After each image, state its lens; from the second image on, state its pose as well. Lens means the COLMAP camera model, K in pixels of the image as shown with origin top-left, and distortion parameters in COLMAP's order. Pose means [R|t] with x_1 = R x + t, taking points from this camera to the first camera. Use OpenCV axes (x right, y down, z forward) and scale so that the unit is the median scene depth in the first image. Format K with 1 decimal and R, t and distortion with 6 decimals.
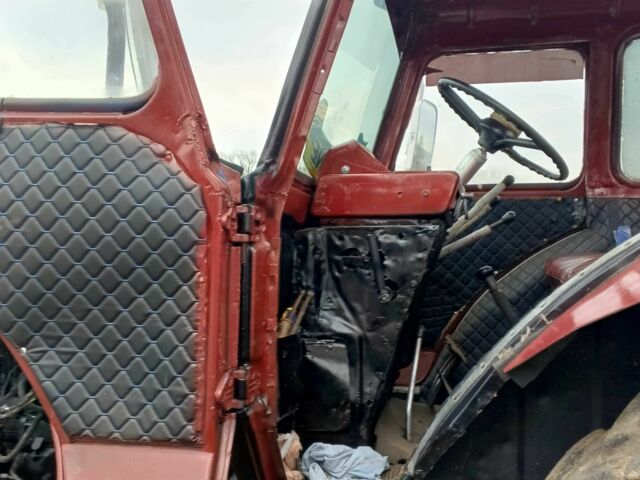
lens RADIAL K [[624.3, 0, 320.0], [0, 624.3, 240.0], [0, 0, 1]] dist [0.179536, -0.505314]
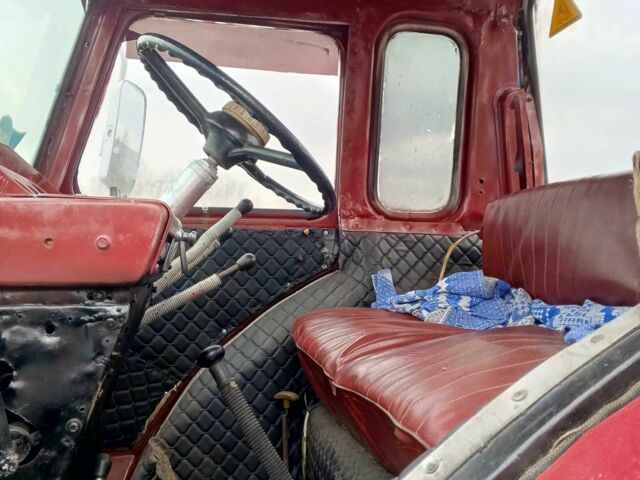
lens RADIAL K [[624.3, 0, 320.0], [0, 624.3, 240.0], [0, 0, 1]] dist [0.179536, -0.505314]
pose [[0.905939, 0.013543, 0.423191, 0.076943], [-0.013566, 0.999904, -0.002958, -0.053496], [-0.423190, -0.003062, 0.906036, 0.322283]]
